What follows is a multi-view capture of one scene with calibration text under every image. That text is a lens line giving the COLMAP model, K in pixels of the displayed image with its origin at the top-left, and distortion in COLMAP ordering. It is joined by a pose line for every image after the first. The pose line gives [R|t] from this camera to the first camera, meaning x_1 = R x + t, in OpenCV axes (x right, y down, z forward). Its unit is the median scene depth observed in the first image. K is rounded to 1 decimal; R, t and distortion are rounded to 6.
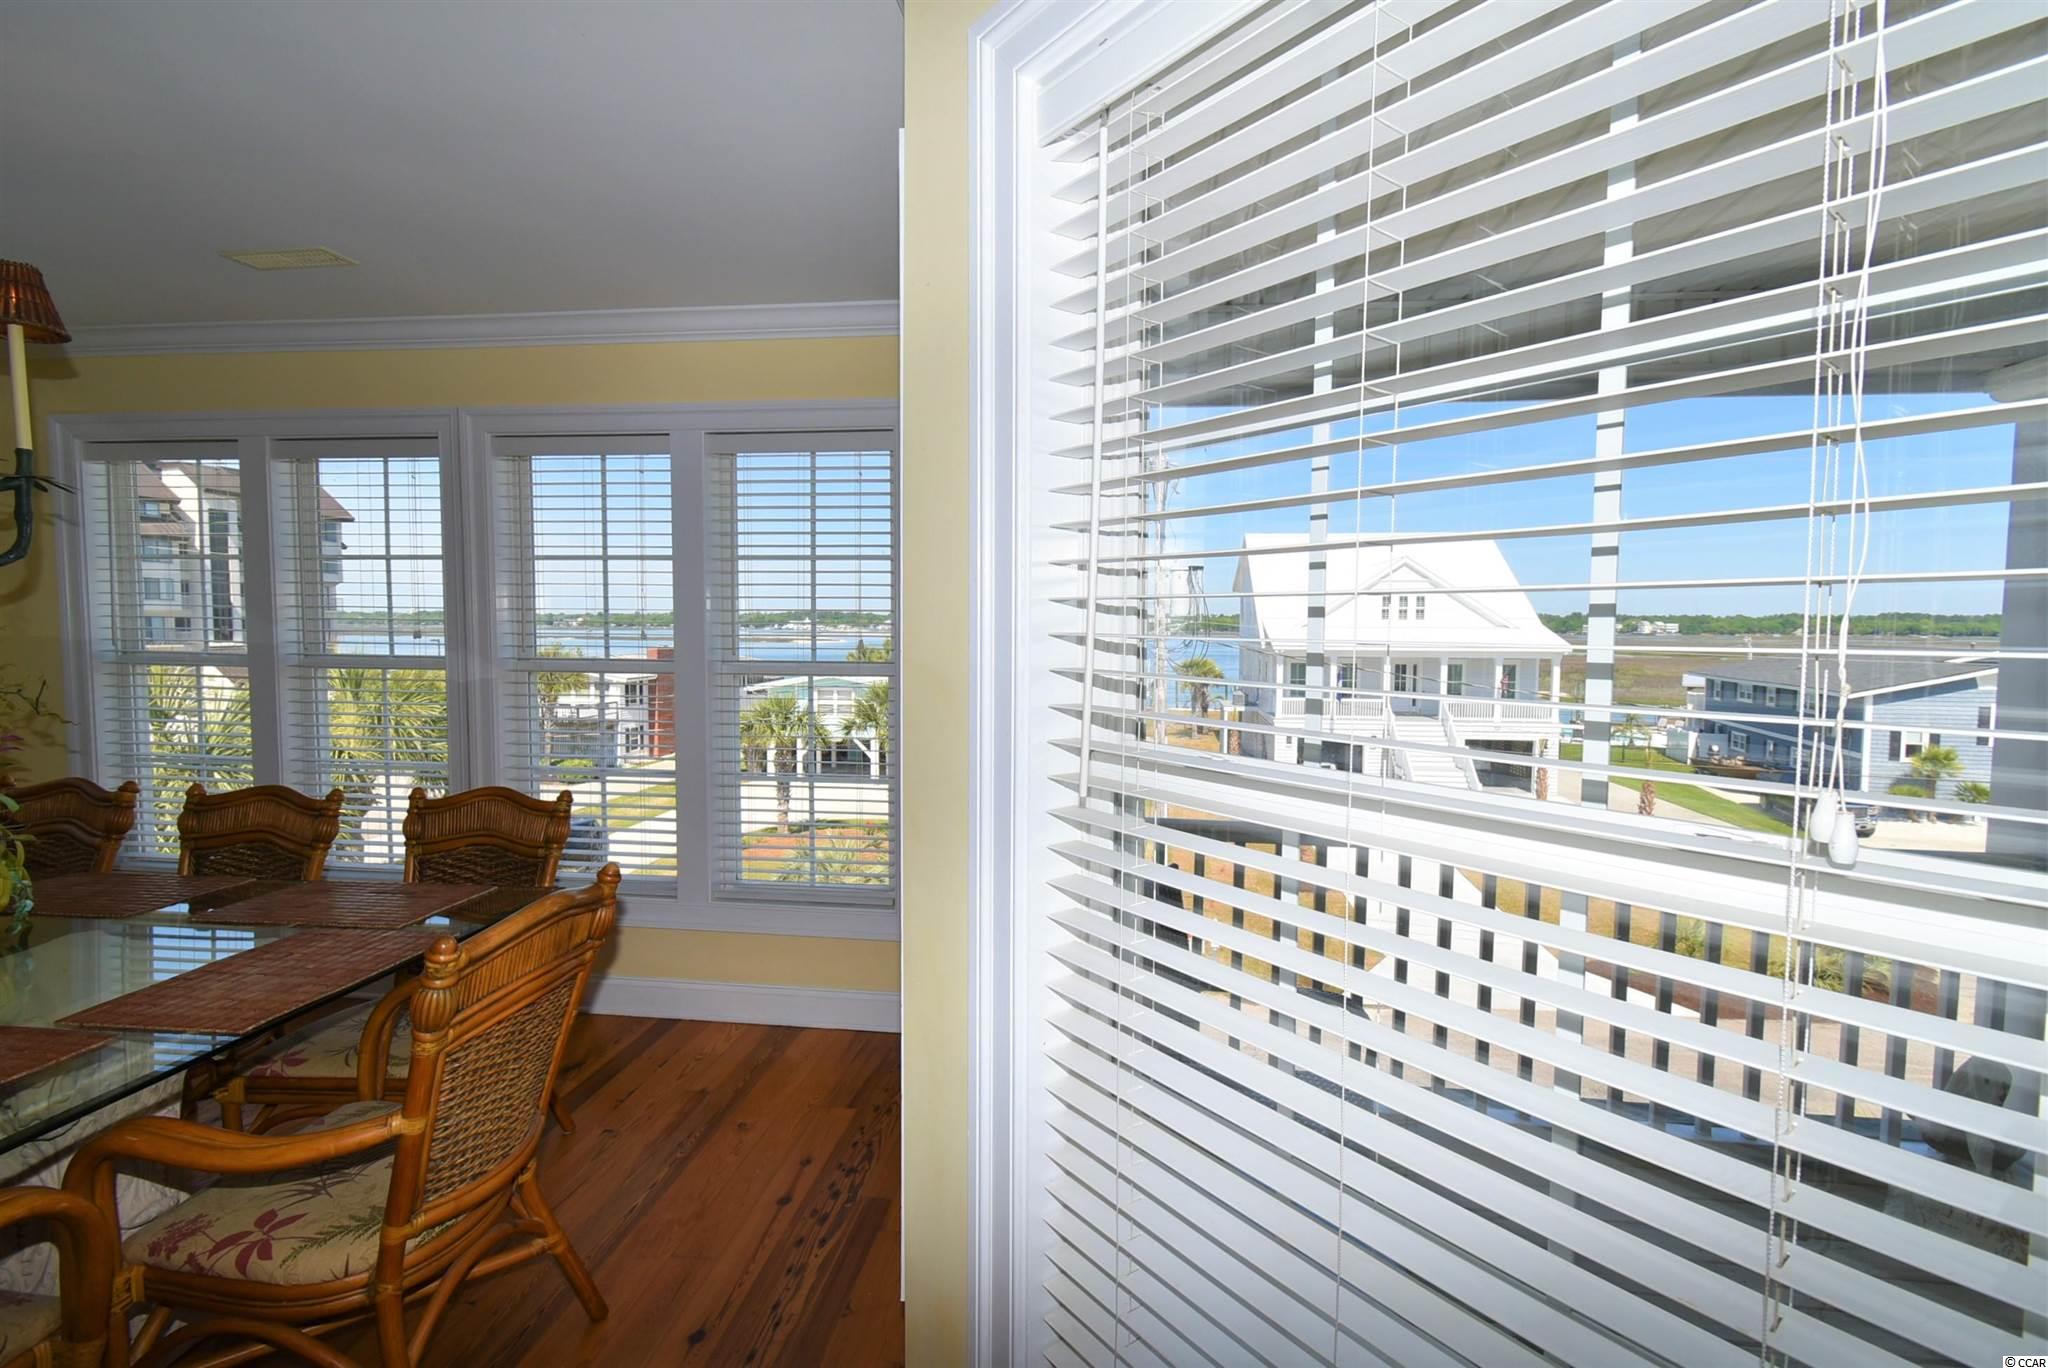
lens RADIAL K [[925.7, 0, 1030.4], [0, 925.7, 679.5], [0, 0, 1]] dist [0.014325, -0.008762]
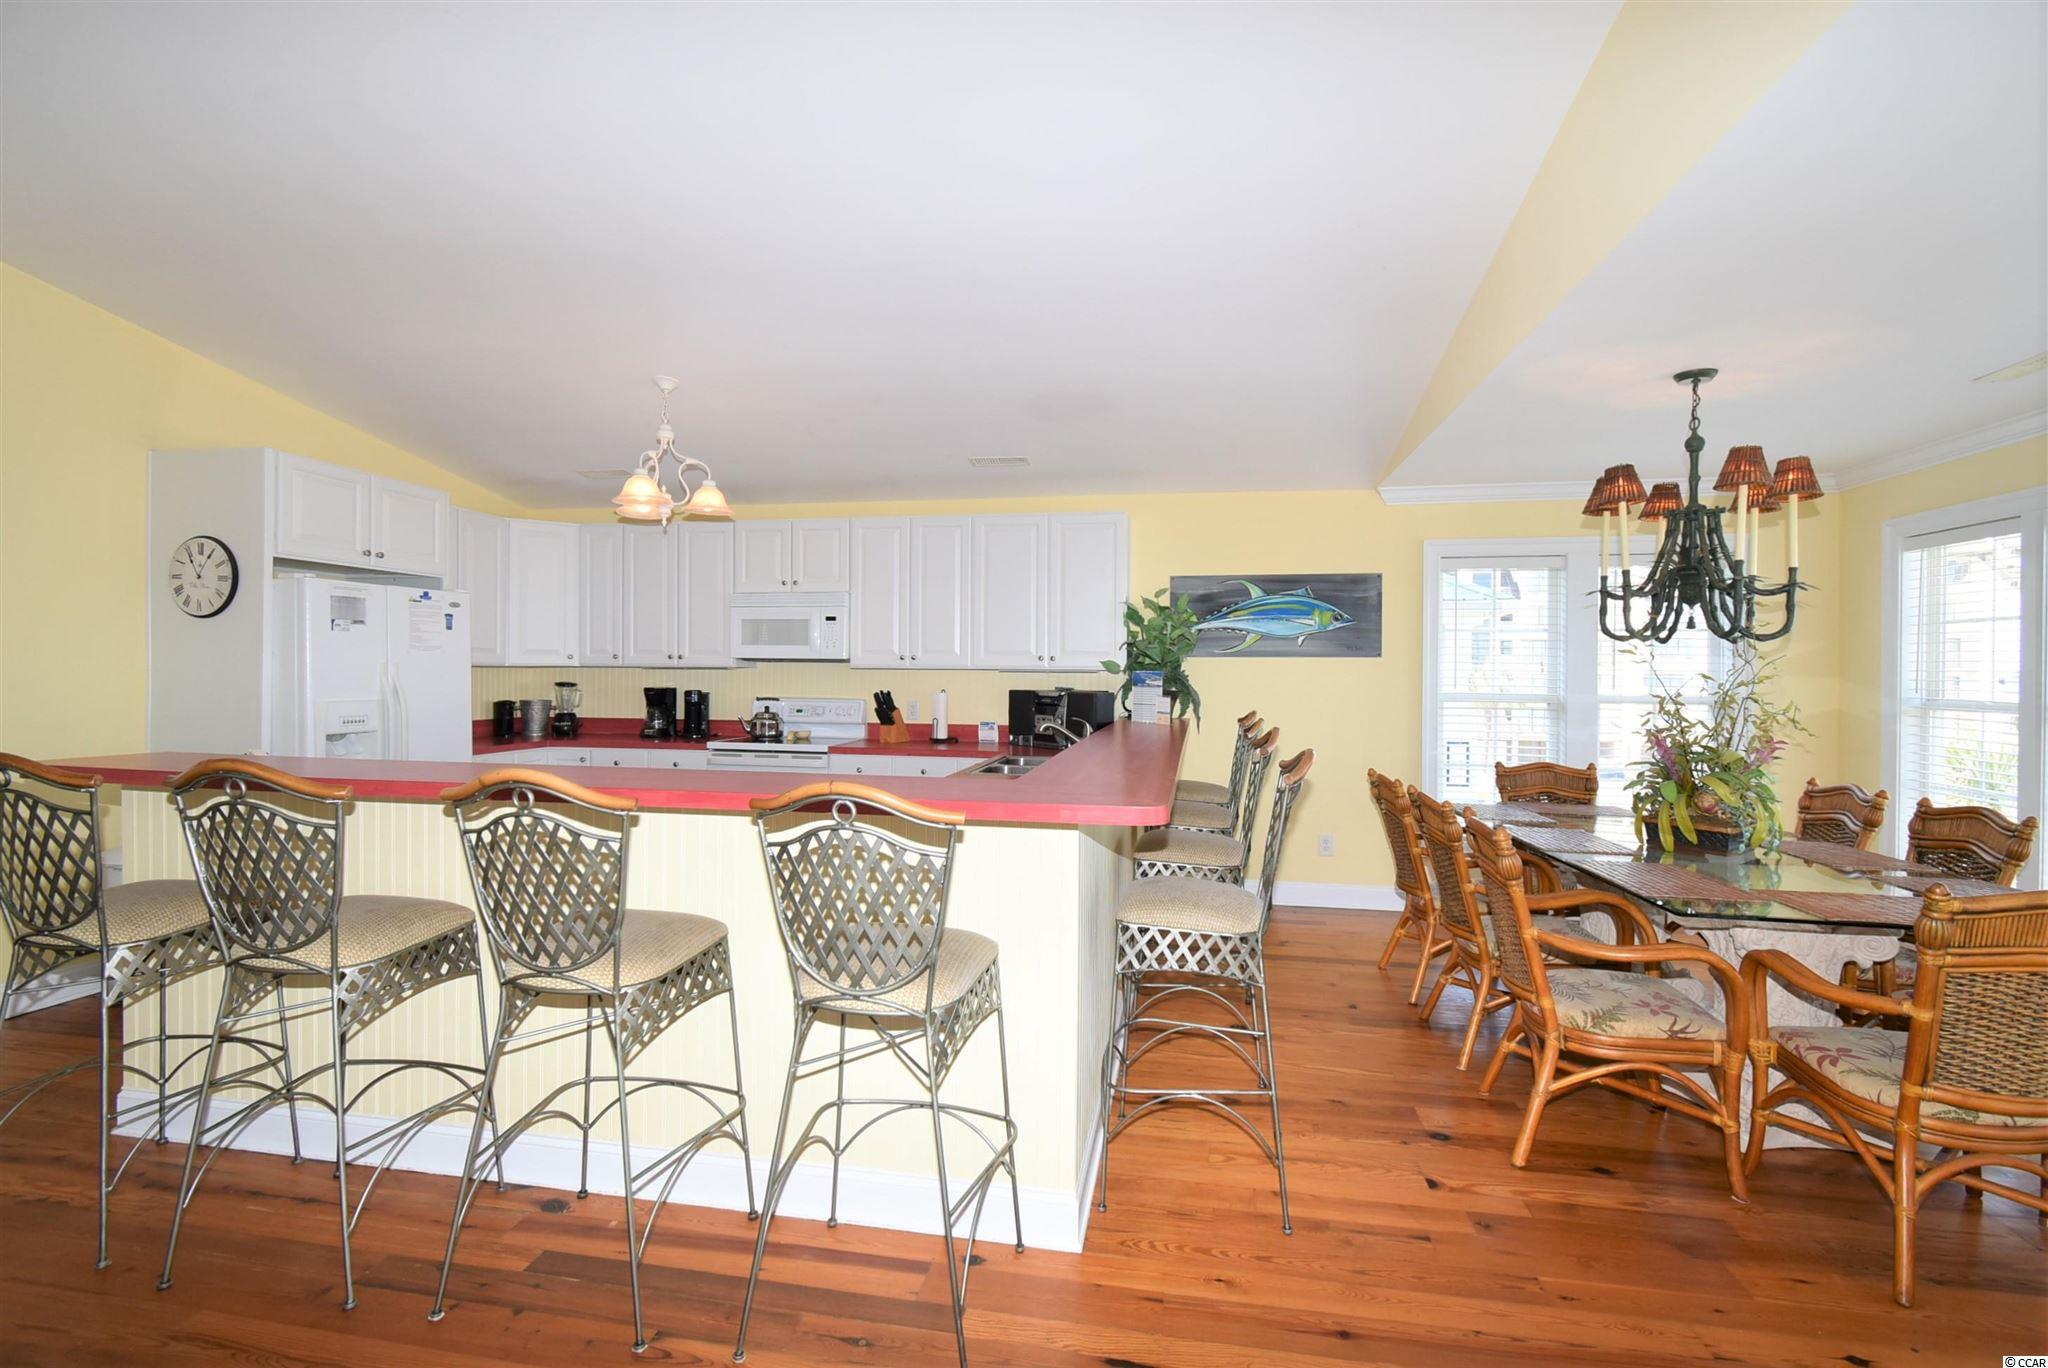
lens RADIAL K [[925.7, 0, 1030.4], [0, 925.7, 679.5], [0, 0, 1]] dist [0.014325, -0.008762]
pose [[-0.055422, -0.001954, -0.998461, 0.479446], [-0.064510, 0.997916, 0.001628, 0.026820], [0.996377, 0.064501, -0.055433, -0.183560]]
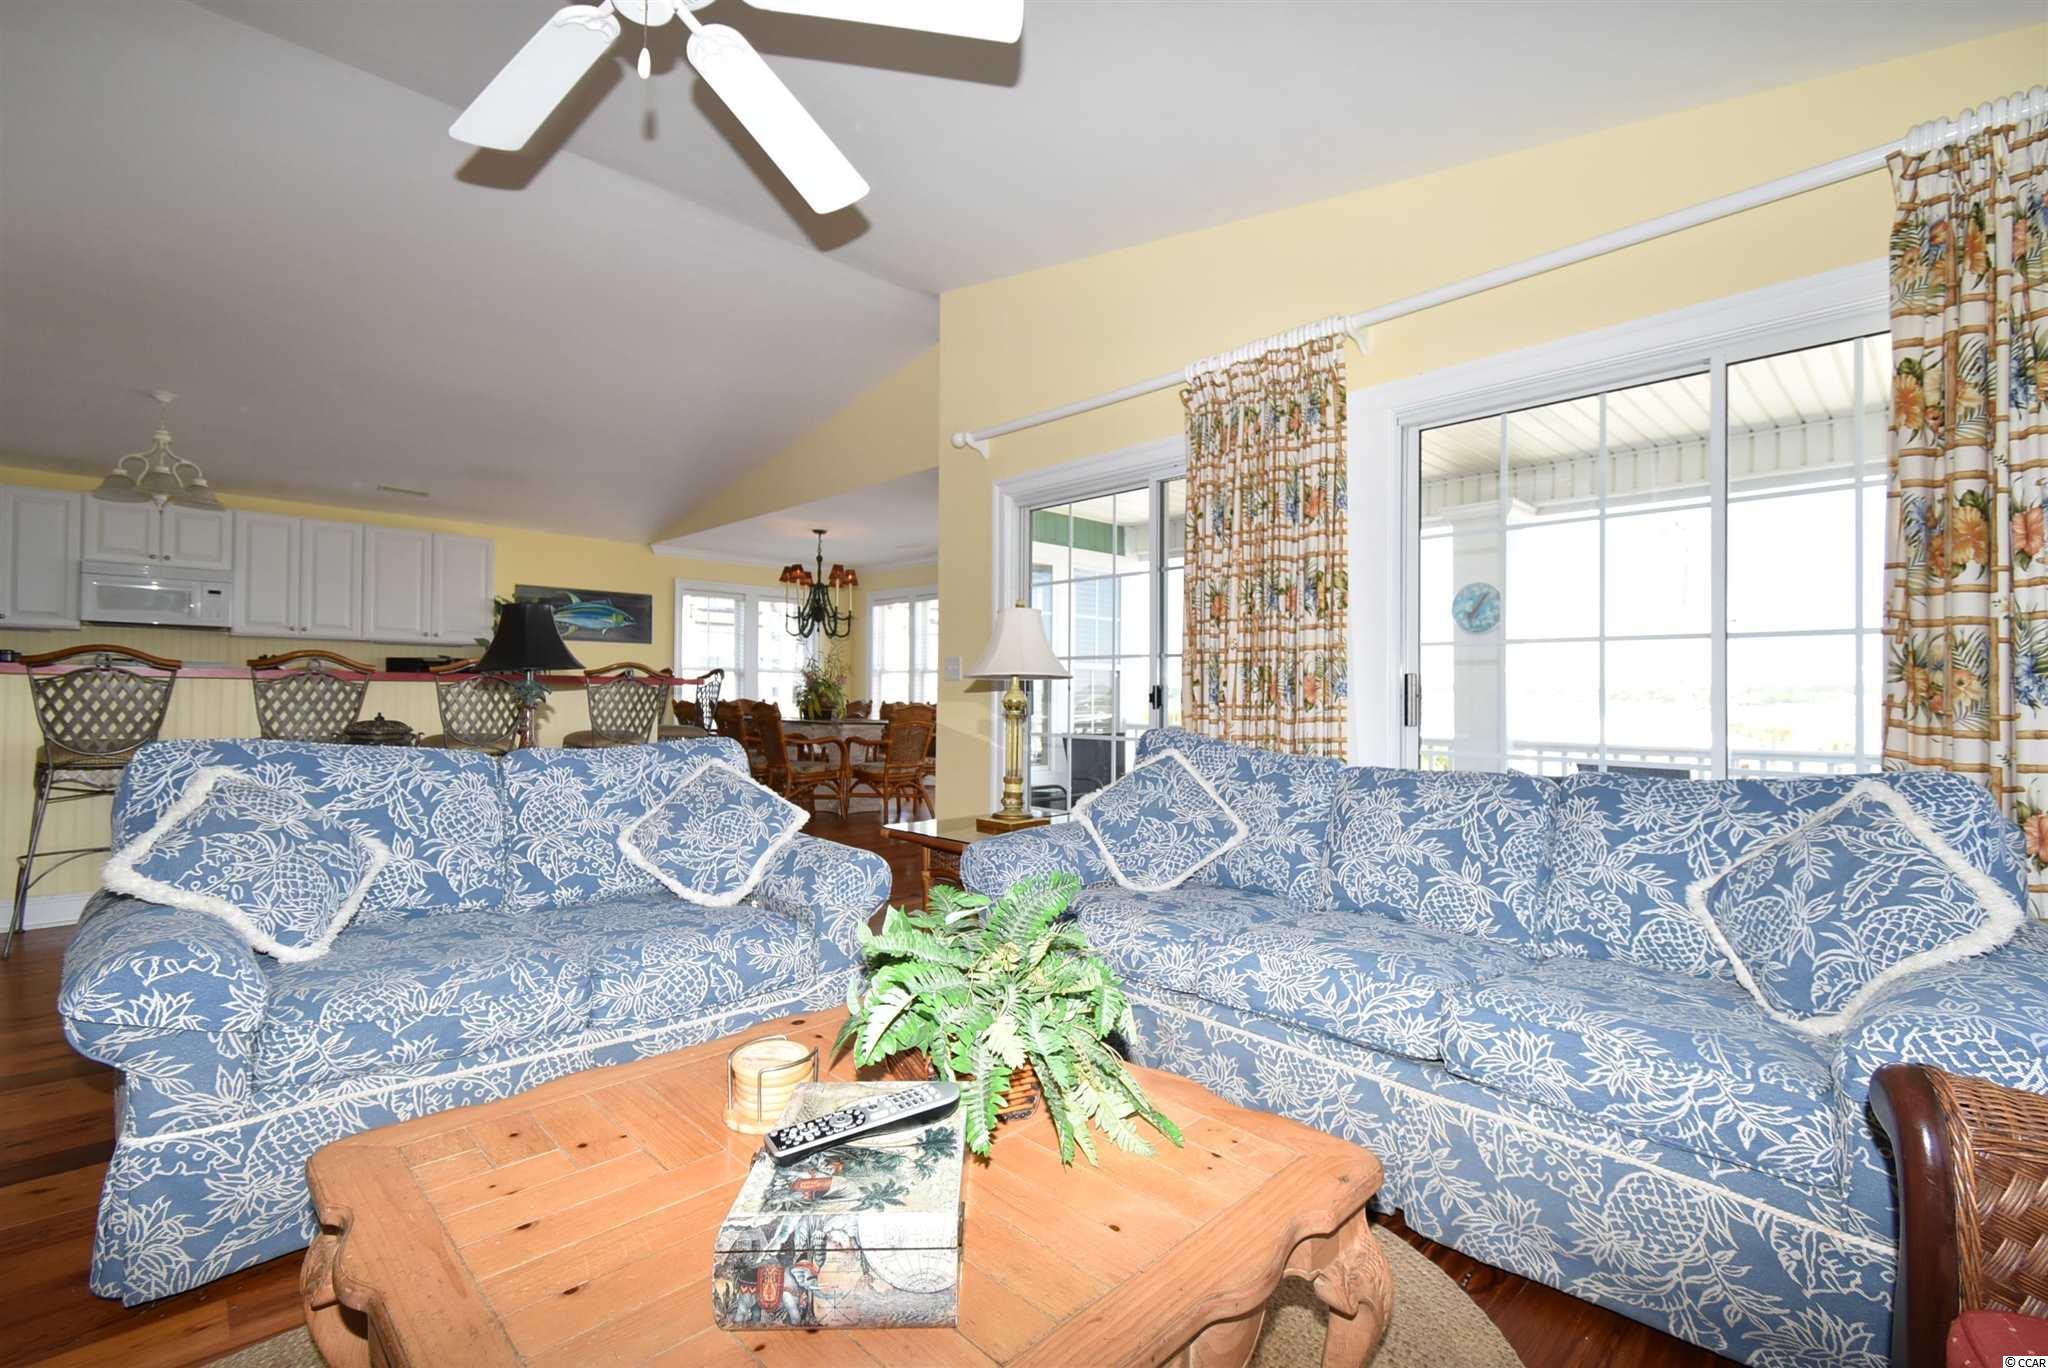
lens RADIAL K [[902.7, 0, 1032.1], [0, 902.7, 685.2], [0, 0, 1]] dist [0.001612, -0.000306]
pose [[0.783509, -0.007576, -0.621334, 1.673073], [-0.036758, 0.997609, -0.058517, 0.240014], [0.620292, 0.068688, 0.781358, -1.327175]]
